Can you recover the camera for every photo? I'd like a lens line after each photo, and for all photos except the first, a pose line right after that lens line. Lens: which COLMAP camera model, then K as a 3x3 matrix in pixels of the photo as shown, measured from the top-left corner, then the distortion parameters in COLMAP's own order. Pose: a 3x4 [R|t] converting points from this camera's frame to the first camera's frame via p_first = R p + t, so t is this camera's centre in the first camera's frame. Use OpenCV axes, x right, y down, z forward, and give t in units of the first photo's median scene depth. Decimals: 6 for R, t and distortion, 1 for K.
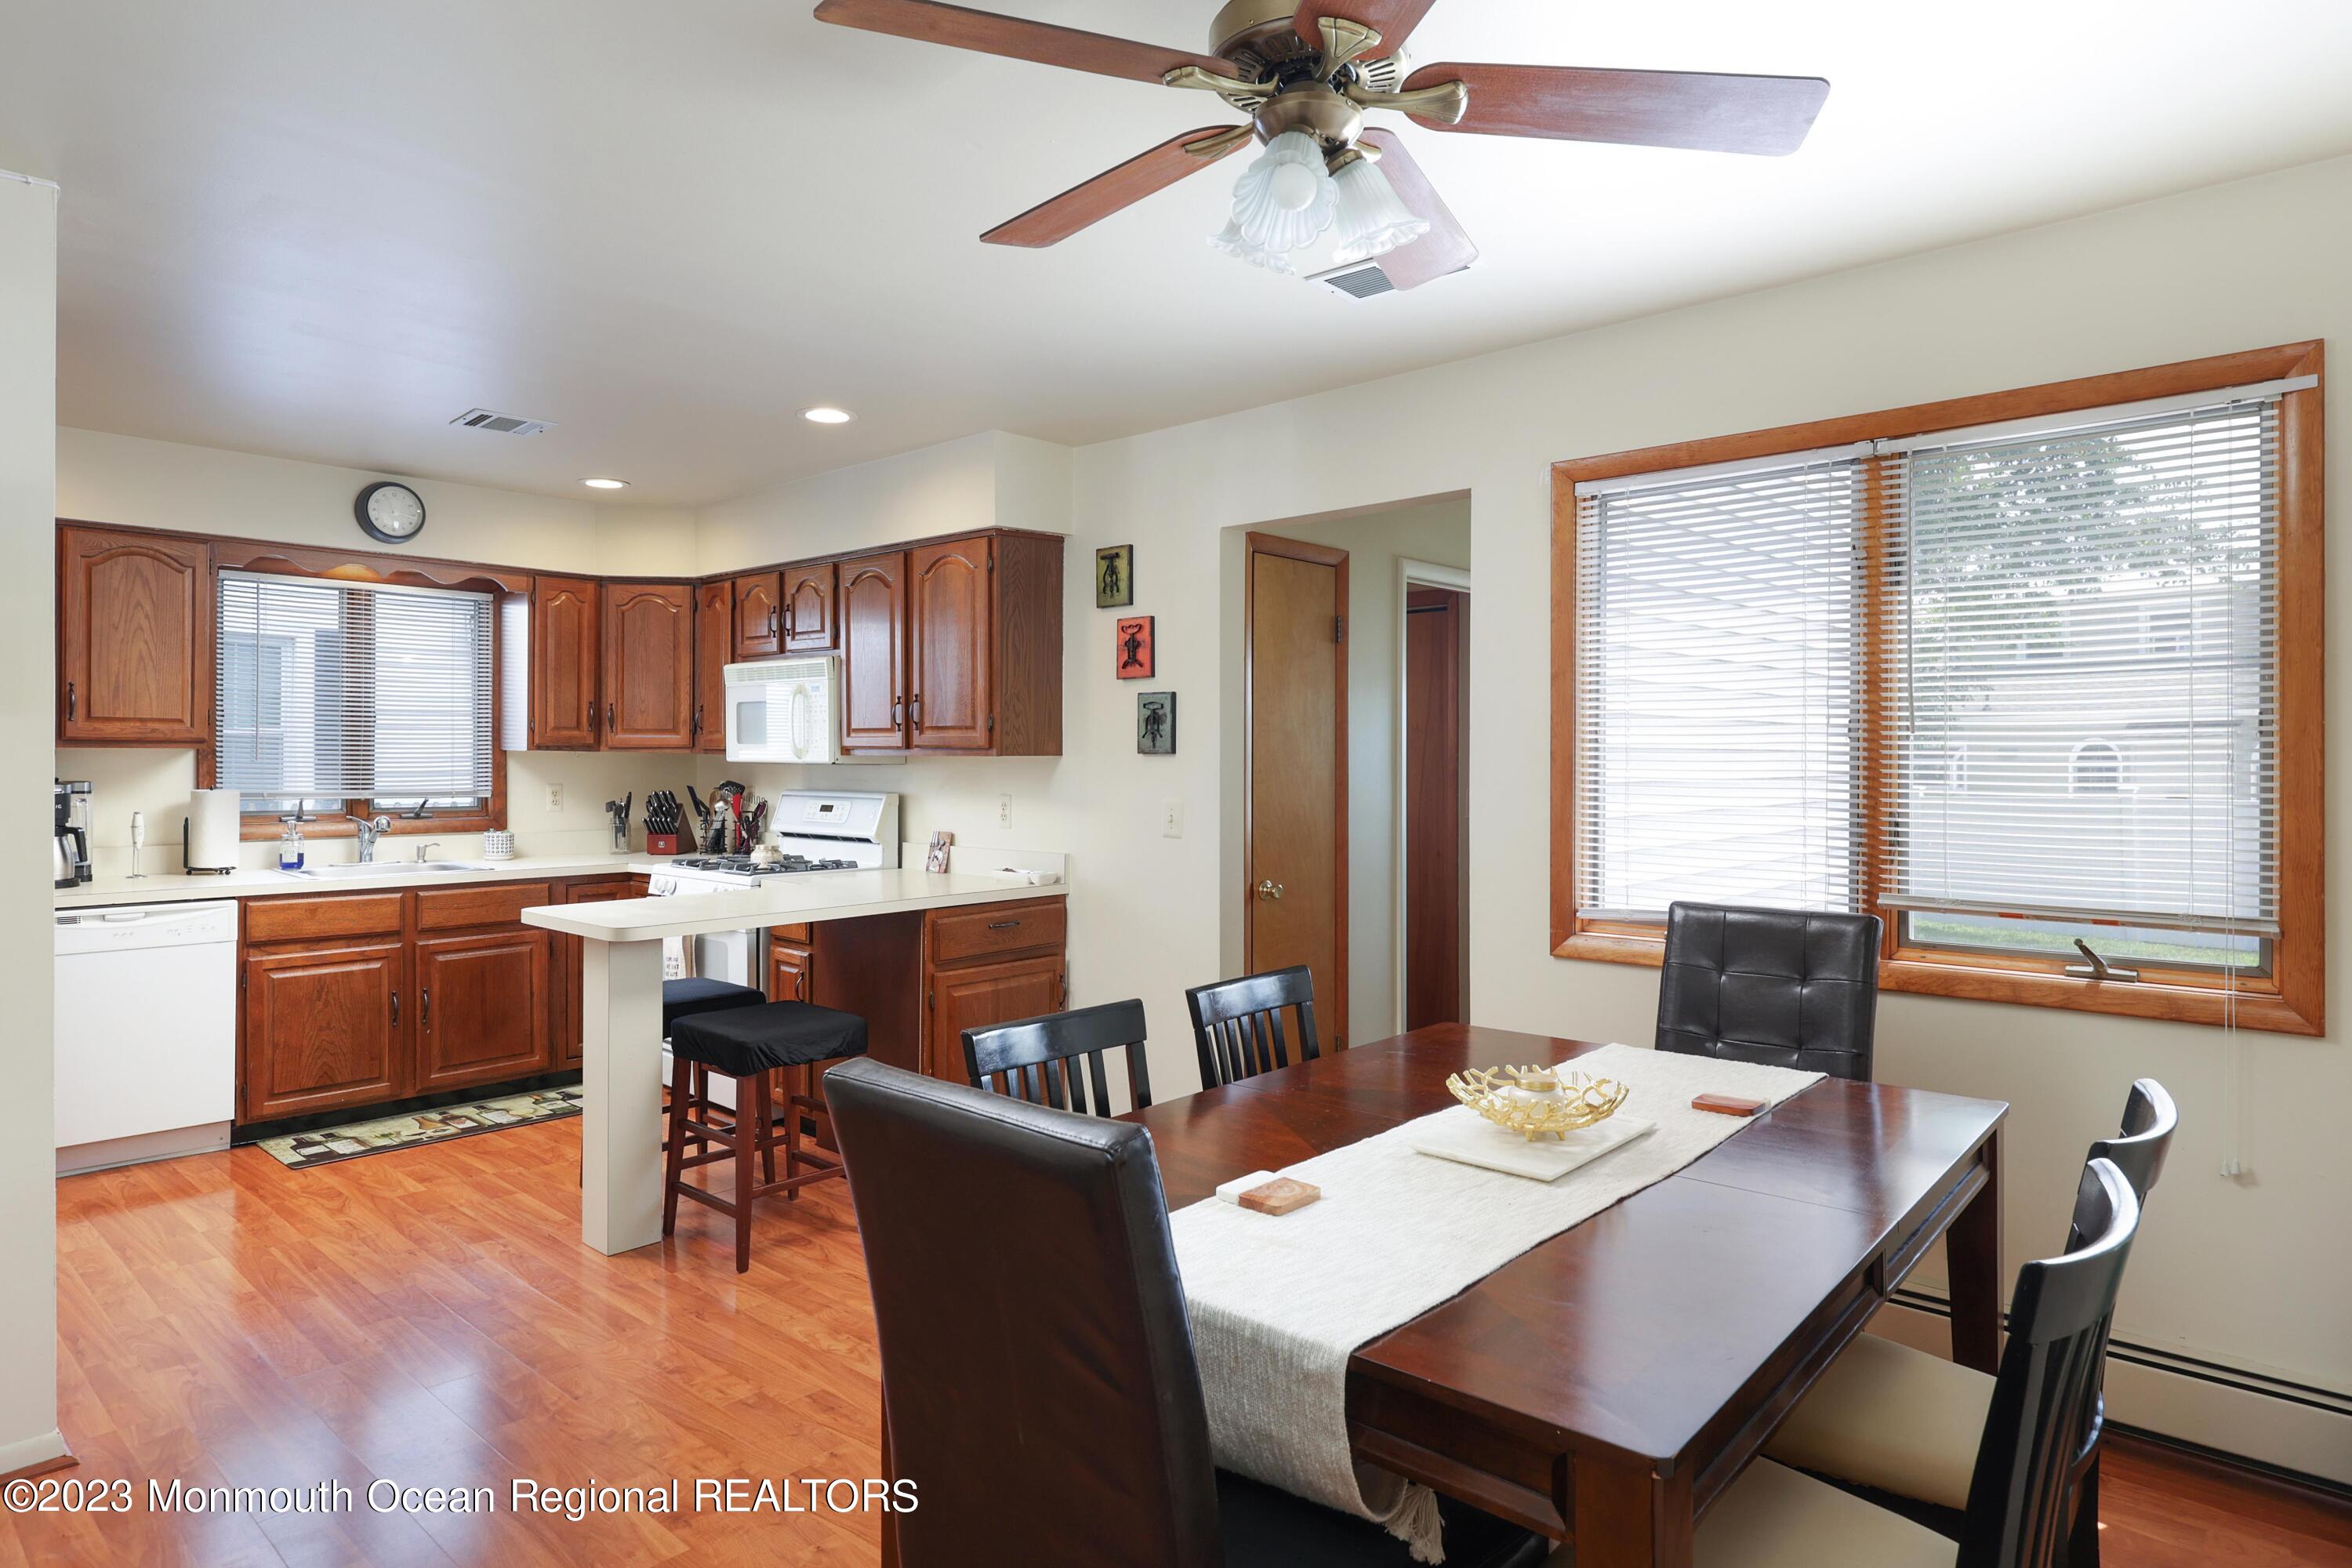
lens RADIAL K [[1221.1, 0, 1129.7], [0, 1221.1, 765.1], [0, 0, 1]] dist [0.001969, -0.001180]
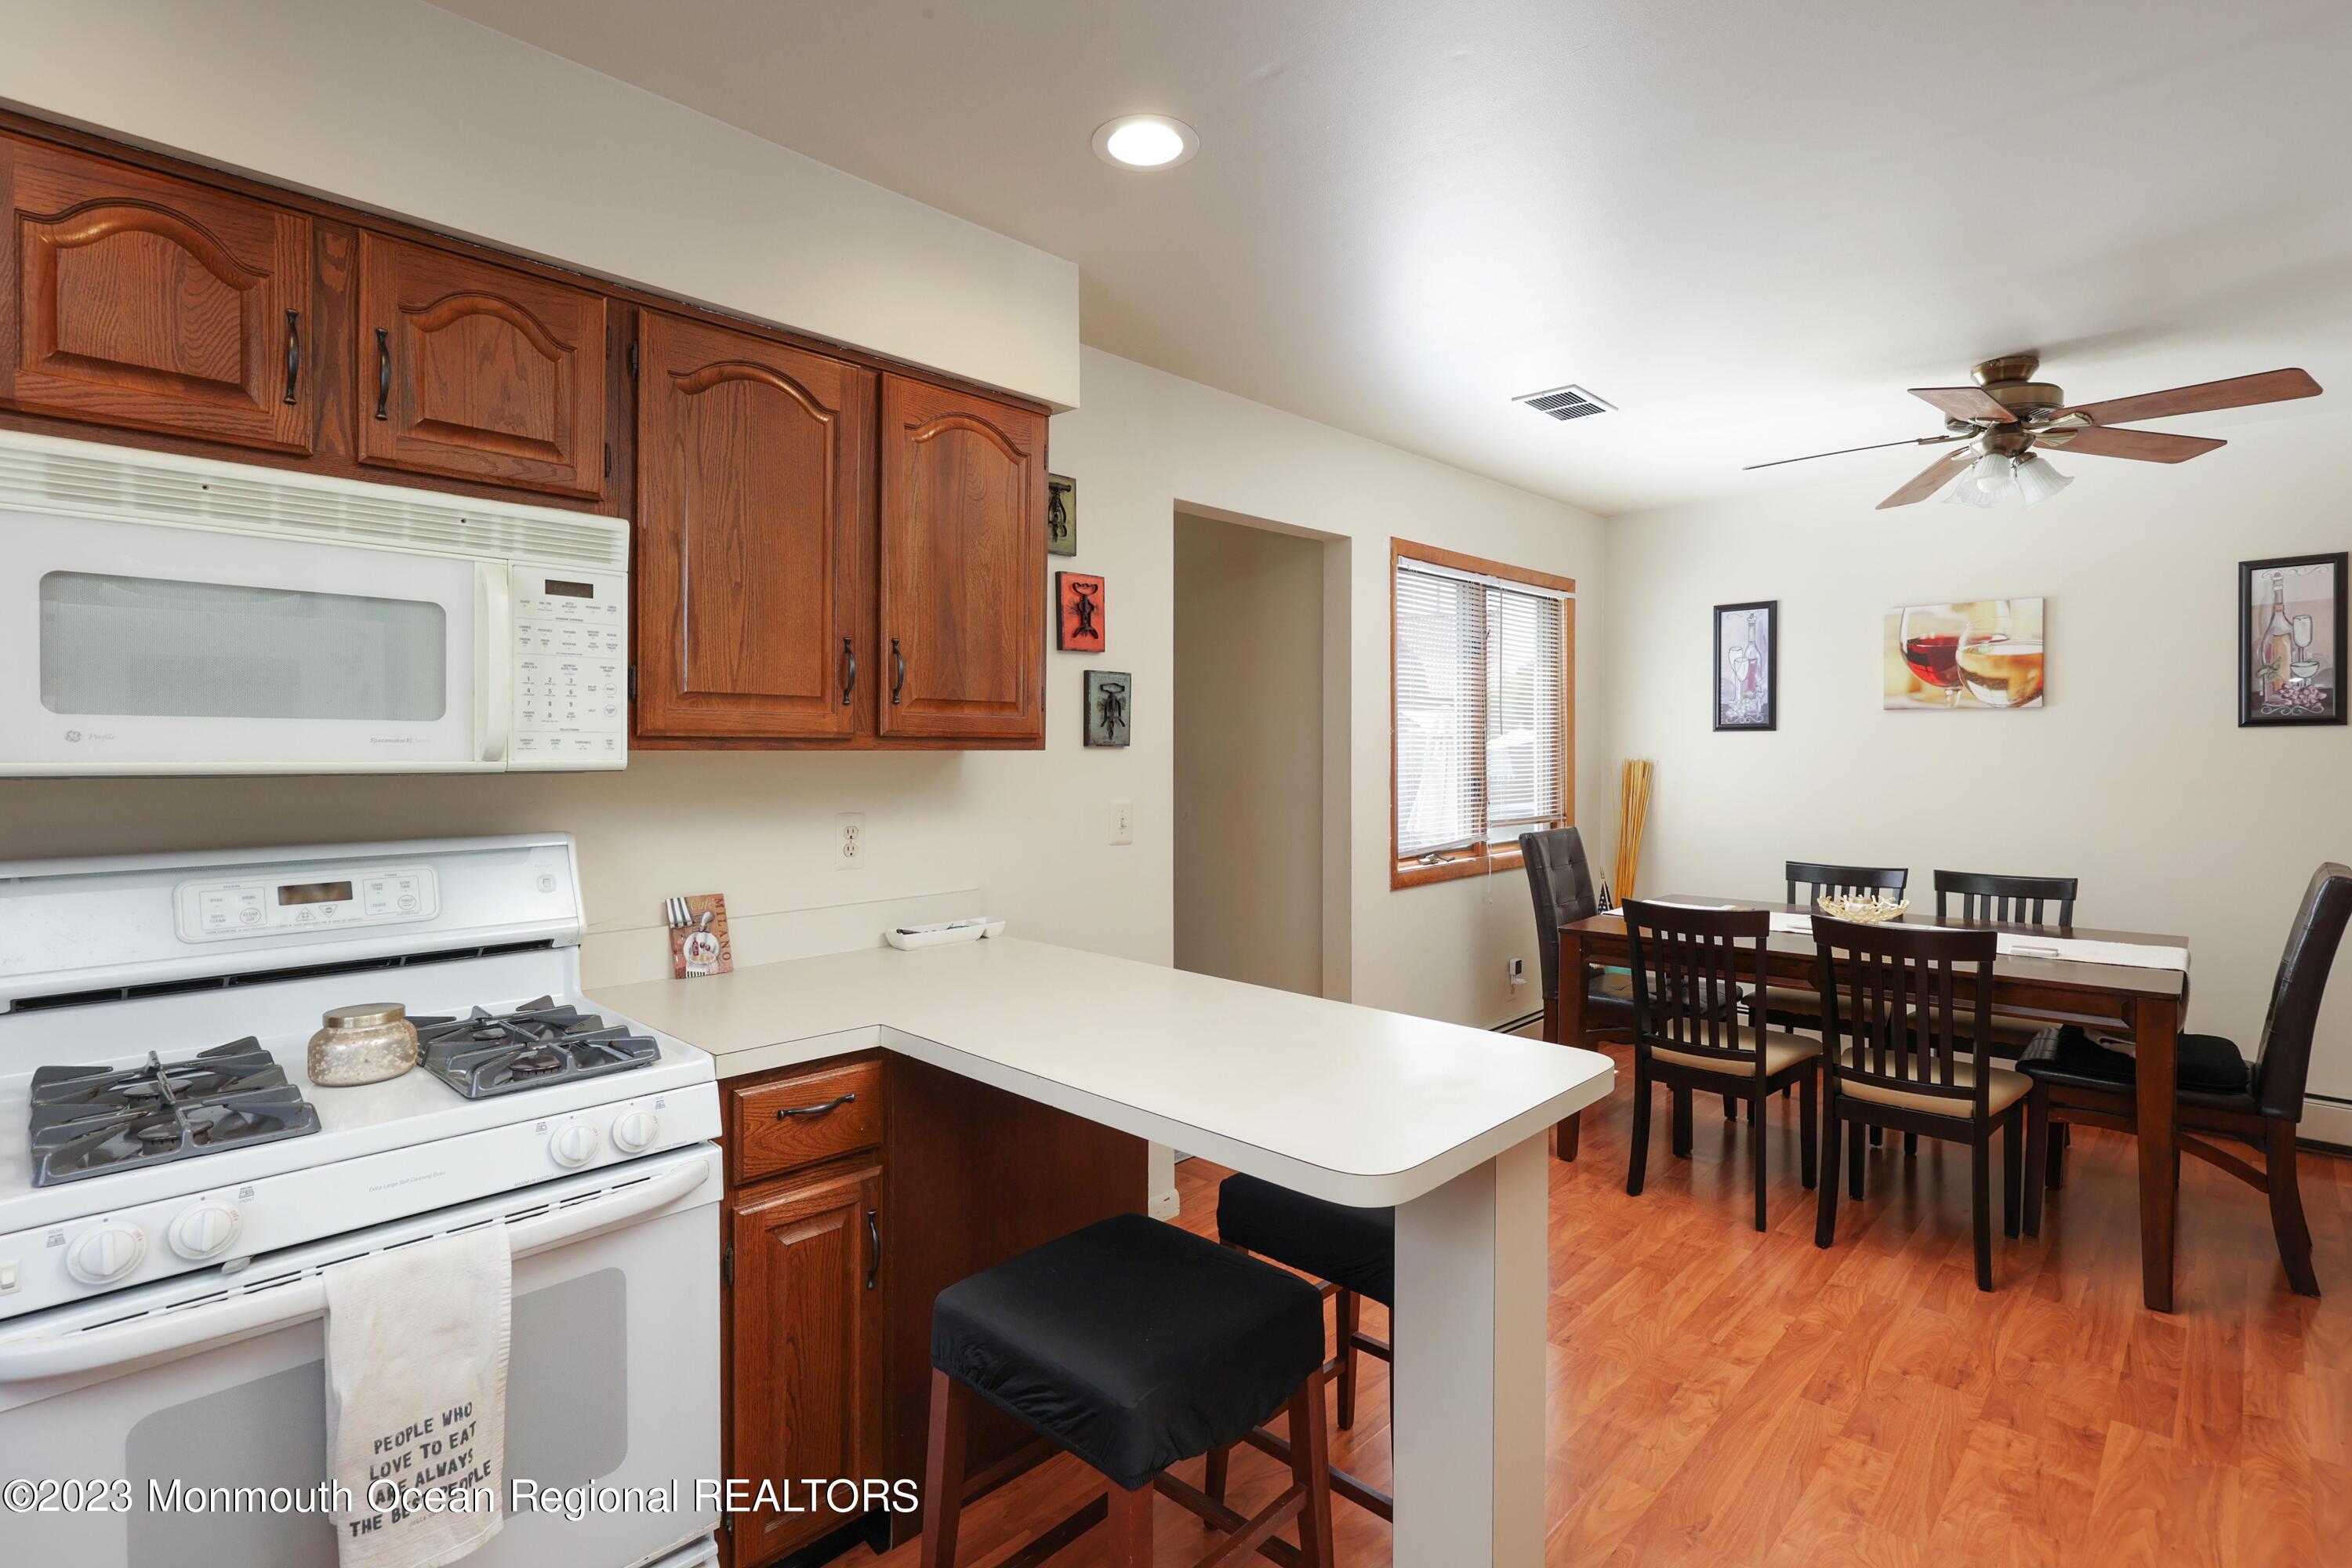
lens RADIAL K [[1117.3, 0, 1177.9], [0, 1117.3, 770.7], [0, 0, 1]] dist [0.003741, 0.001116]
pose [[0.048072, -0.023789, 0.998561, -0.652564], [0.008341, 0.999691, 0.023414, -0.008765], [-0.998809, 0.007203, 0.048256, 0.817058]]
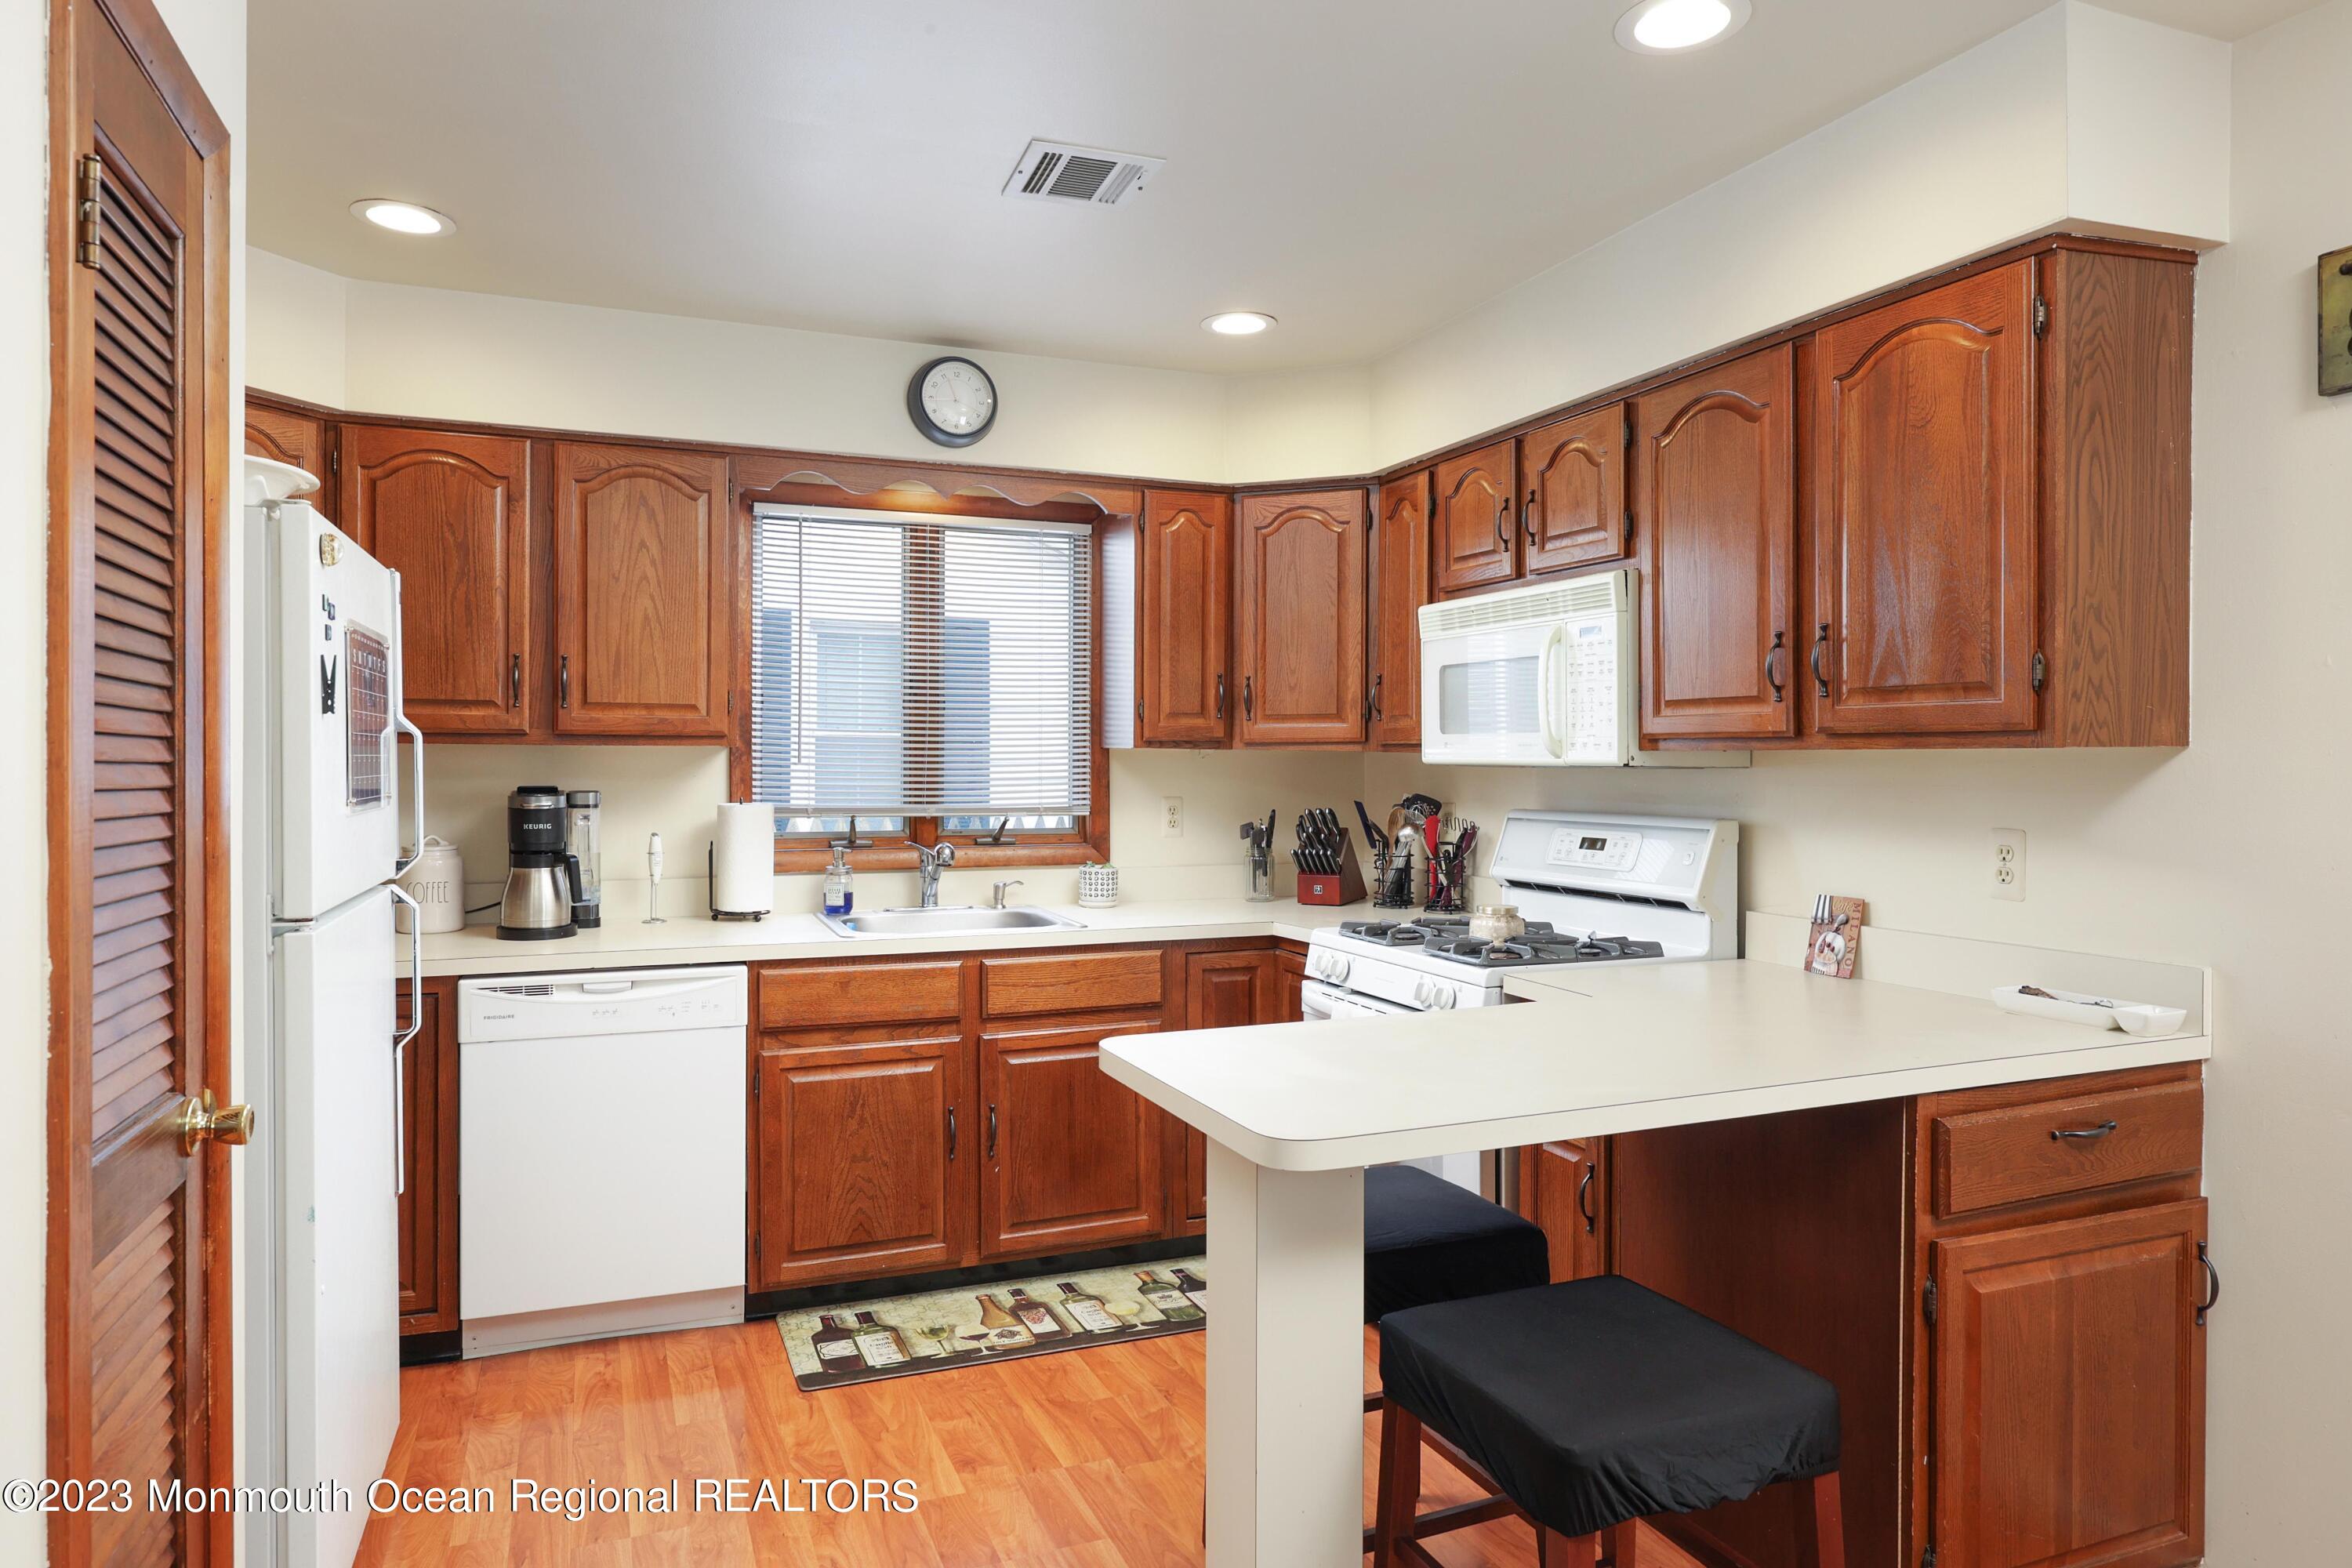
lens RADIAL K [[1367.2, 0, 1176.5], [0, 1367.2, 766.2], [0, 0, 1]] dist [-0.001162, 0.000281]
pose [[0.901995, -0.002022, -0.431742, -0.166040], [0.000293, 0.999992, -0.004071, 0.001428], [0.431747, 0.003545, 0.901988, 0.374827]]
